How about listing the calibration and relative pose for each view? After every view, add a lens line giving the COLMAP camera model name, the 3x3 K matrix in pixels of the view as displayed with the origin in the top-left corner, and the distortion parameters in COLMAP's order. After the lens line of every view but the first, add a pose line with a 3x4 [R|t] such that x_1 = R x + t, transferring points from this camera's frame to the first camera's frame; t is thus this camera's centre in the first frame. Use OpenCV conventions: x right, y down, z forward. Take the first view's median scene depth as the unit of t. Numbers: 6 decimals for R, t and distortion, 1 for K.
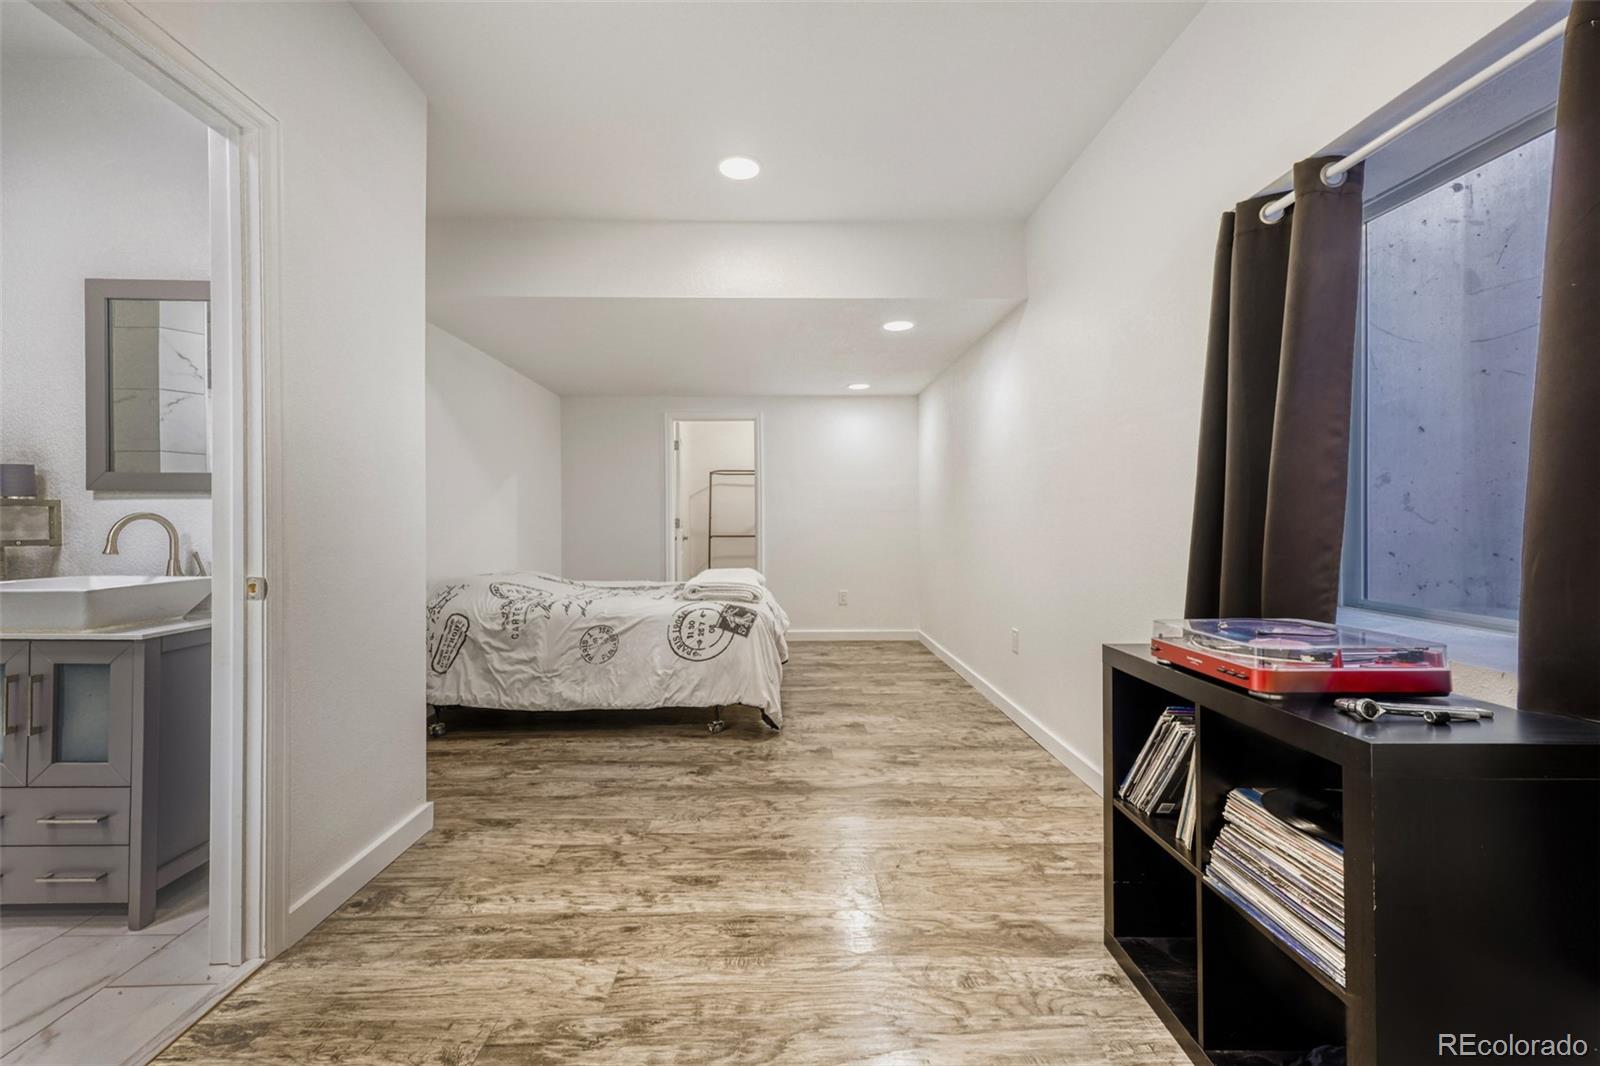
lens RADIAL K [[657.5, 0, 783.6], [0, 657.5, 520.1], [0, 0, 1]] dist [-0.003890, -0.000393]
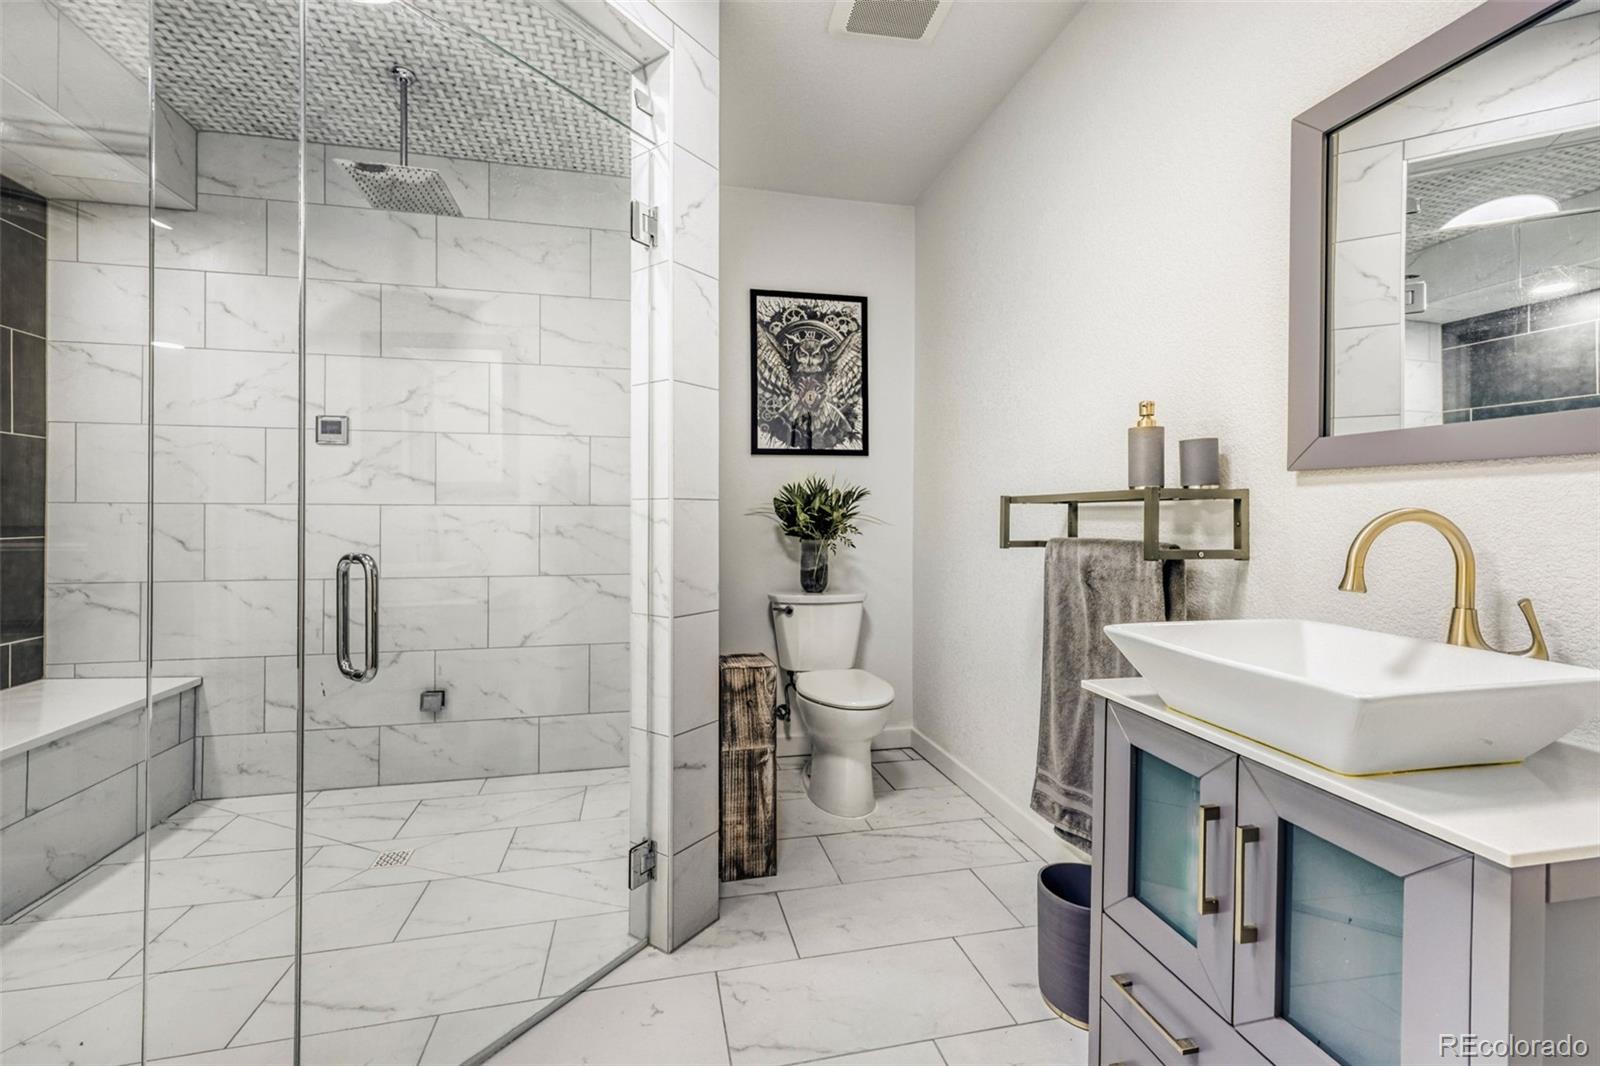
lens RADIAL K [[666.7, 0, 797.2], [0, 666.7, 524.7], [0, 0, 1]] dist [-0.001344, -0.000400]
pose [[0.216518, 0.025010, -0.975958, -0.571368], [-0.002620, 0.999683, 0.025036, -0.011239], [0.976275, -0.002864, 0.216515, 0.430509]]
